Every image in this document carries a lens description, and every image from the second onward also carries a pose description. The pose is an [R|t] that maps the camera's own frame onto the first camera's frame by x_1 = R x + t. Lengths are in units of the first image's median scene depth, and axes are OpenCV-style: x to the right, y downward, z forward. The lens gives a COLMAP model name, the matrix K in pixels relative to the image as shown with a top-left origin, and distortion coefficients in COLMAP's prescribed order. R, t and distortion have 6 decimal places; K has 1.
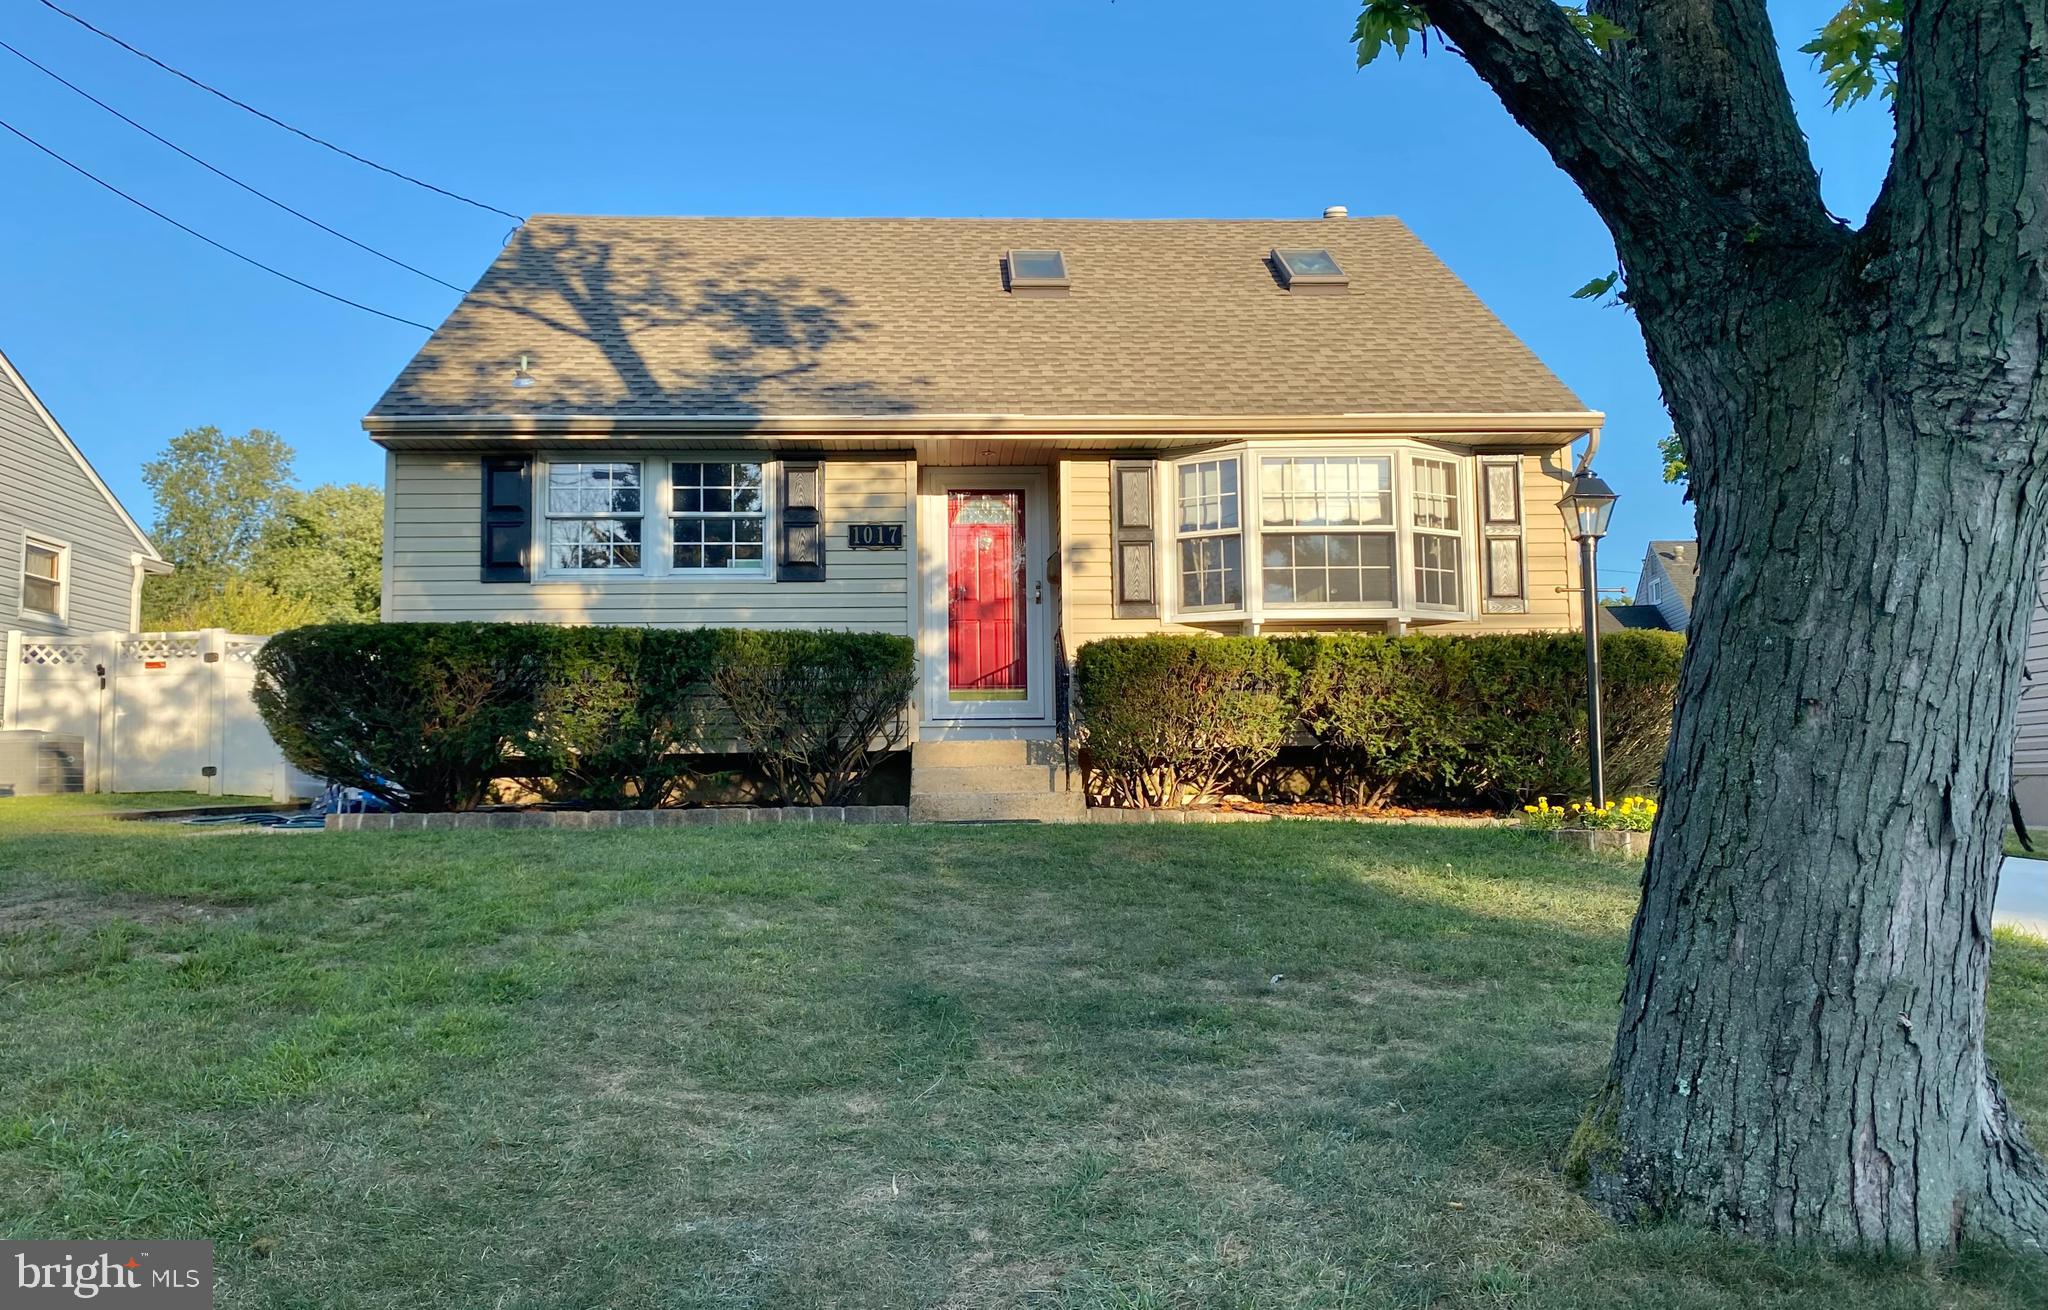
lens RADIAL K [[1593.7, 0, 1024.0], [0, 1593.7, 655.0], [0, 0, 1]] dist [0.005468, 0.002261]
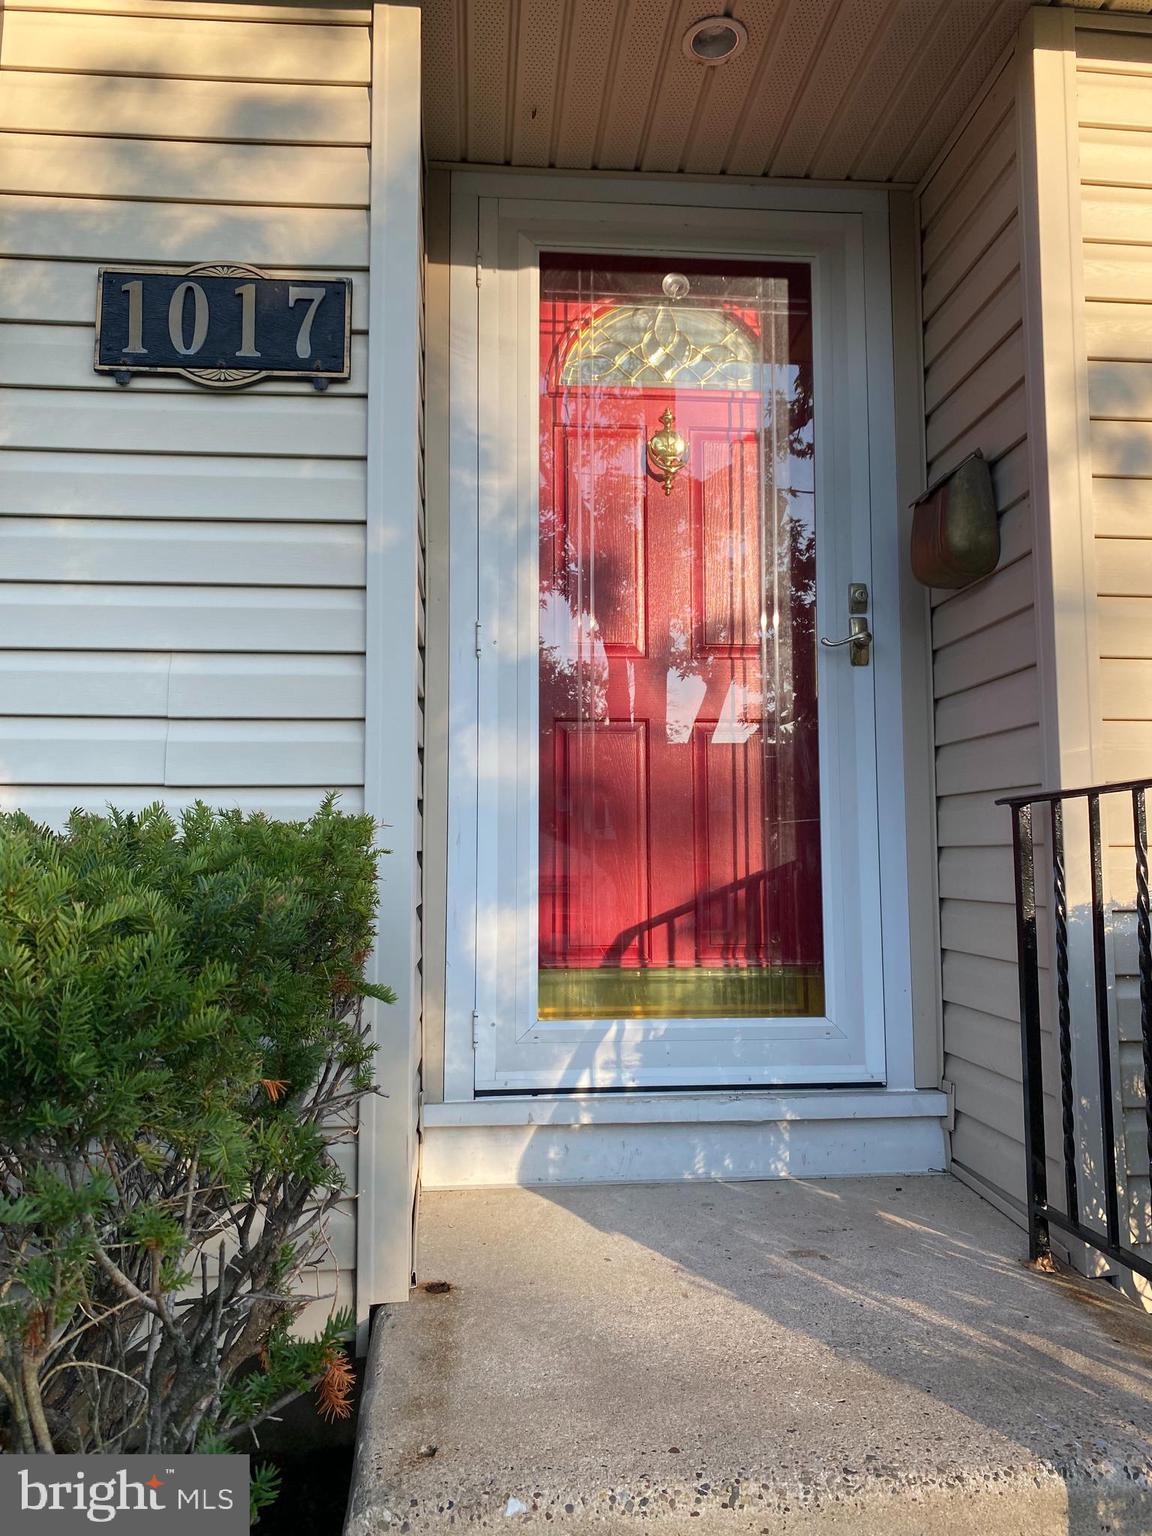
lens RADIAL K [[1181.7, 0, 576.0], [0, 1181.7, 768.0], [0, 0, 1]] dist [0.000915, 0.000565]
pose [[0.999449, 0.011147, 0.031250, -0.049531], [-0.011505, 0.999870, 0.011302, -0.016769], [-0.031120, -0.011656, 0.999448, 0.836919]]
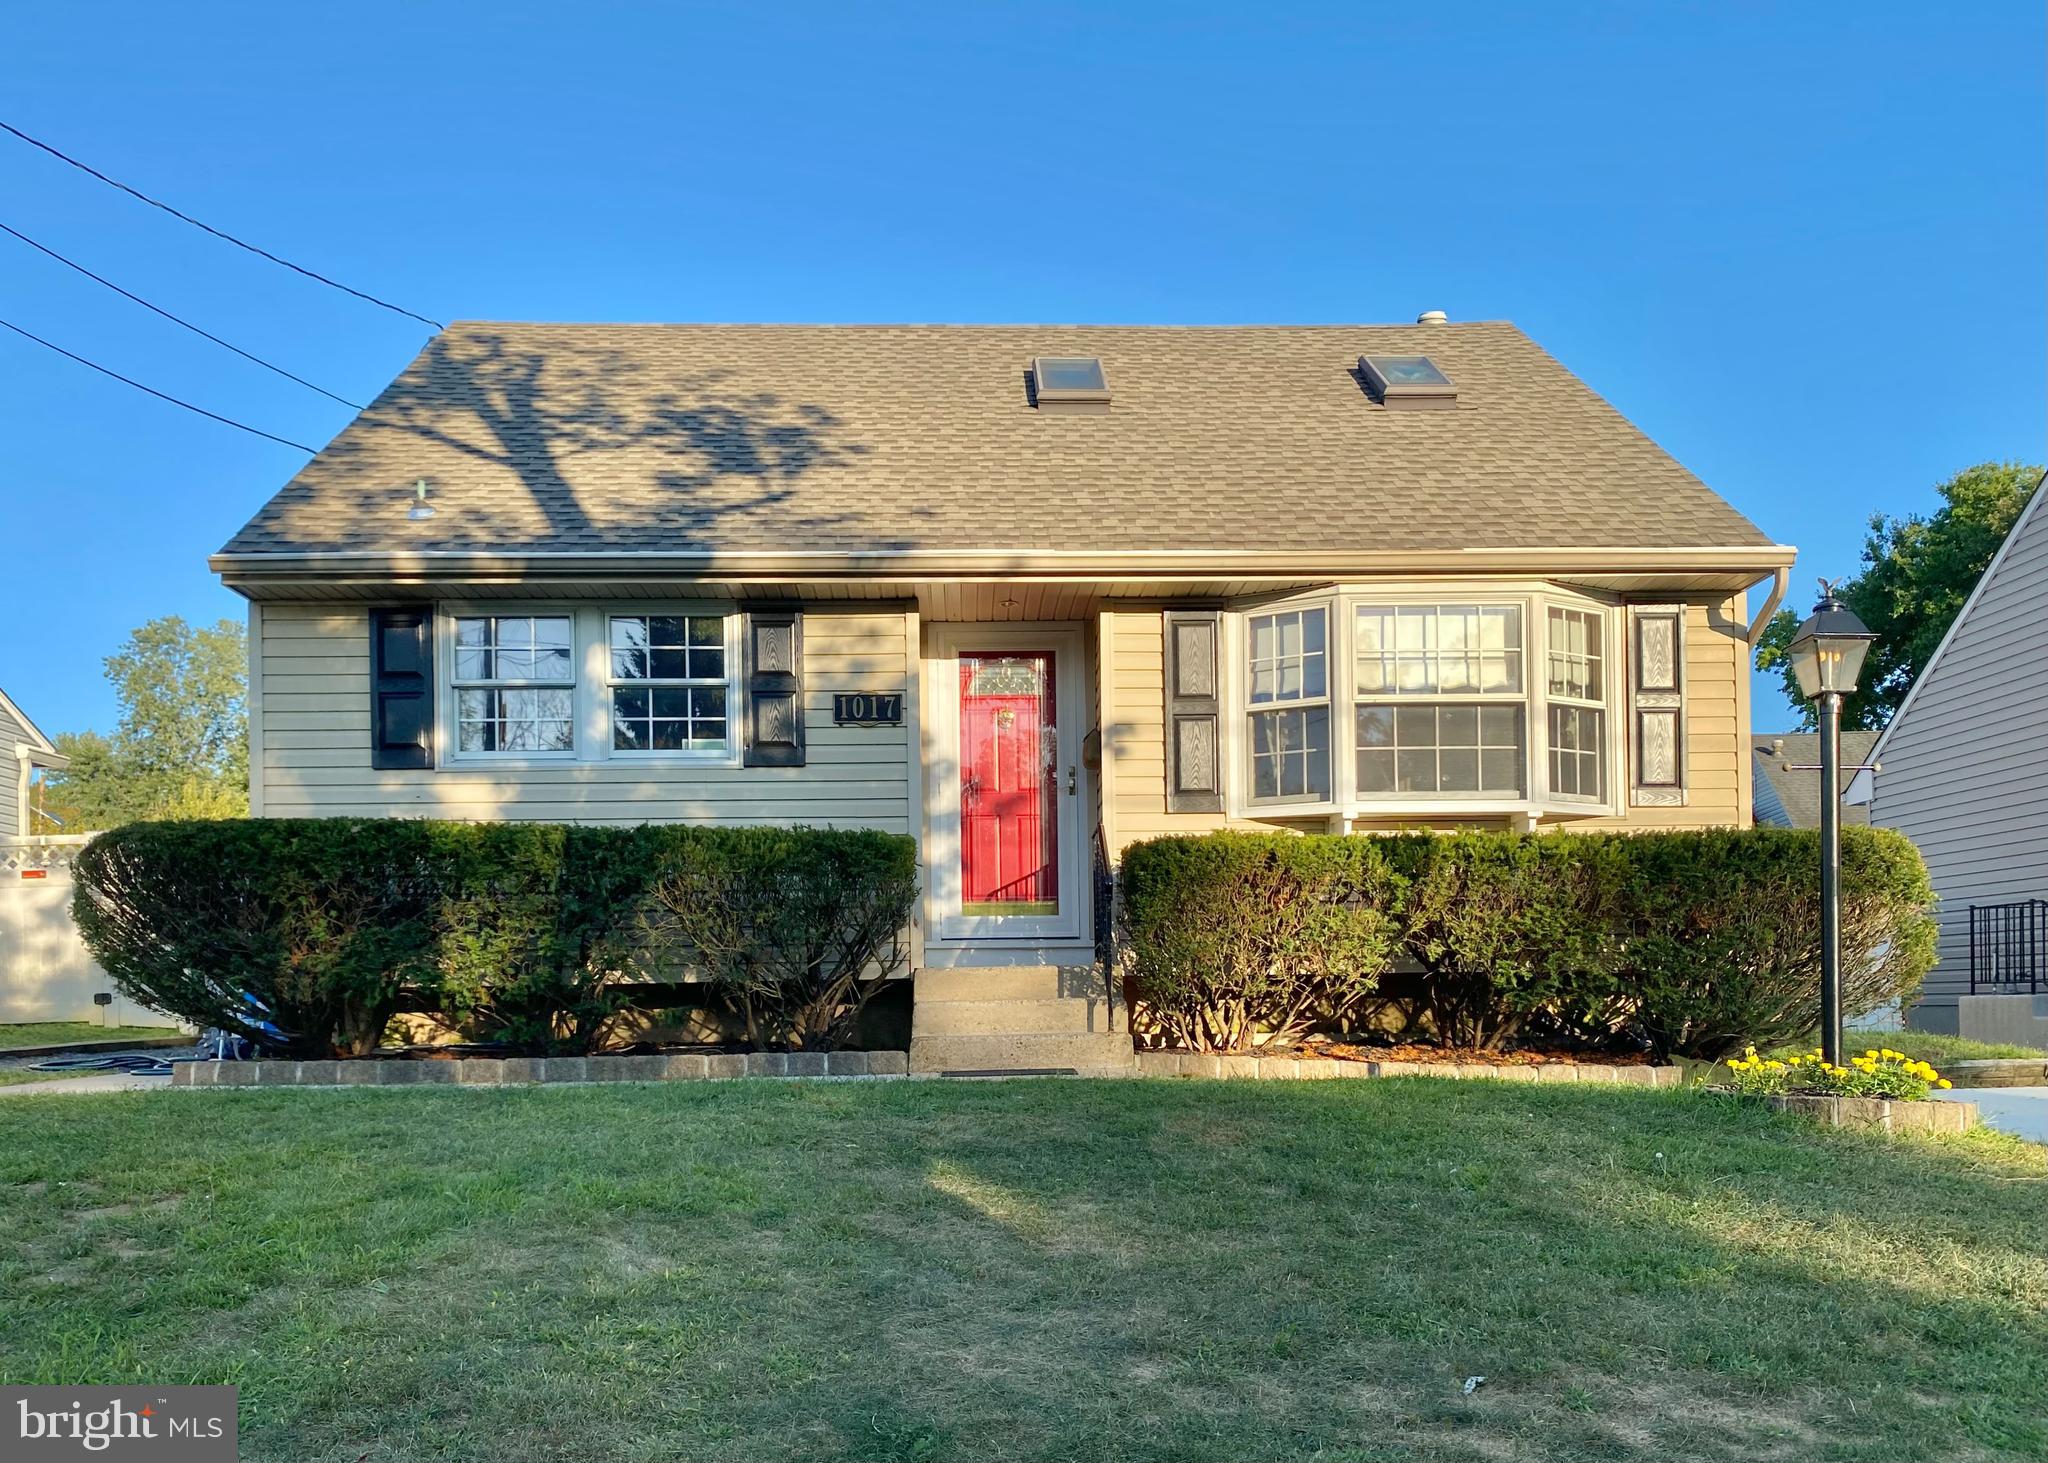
lens RADIAL K [[1654.7, 0, 1035.0], [0, 1654.7, 1029.5], [0, 0, 1]] dist [-0.007591, -0.002769]
pose [[0.999947, -0.000644, -0.010271, -0.001386], [0.001671, 0.994957, 0.100291, 0.001634], [0.010154, -0.100303, 0.994905, 0.165889]]
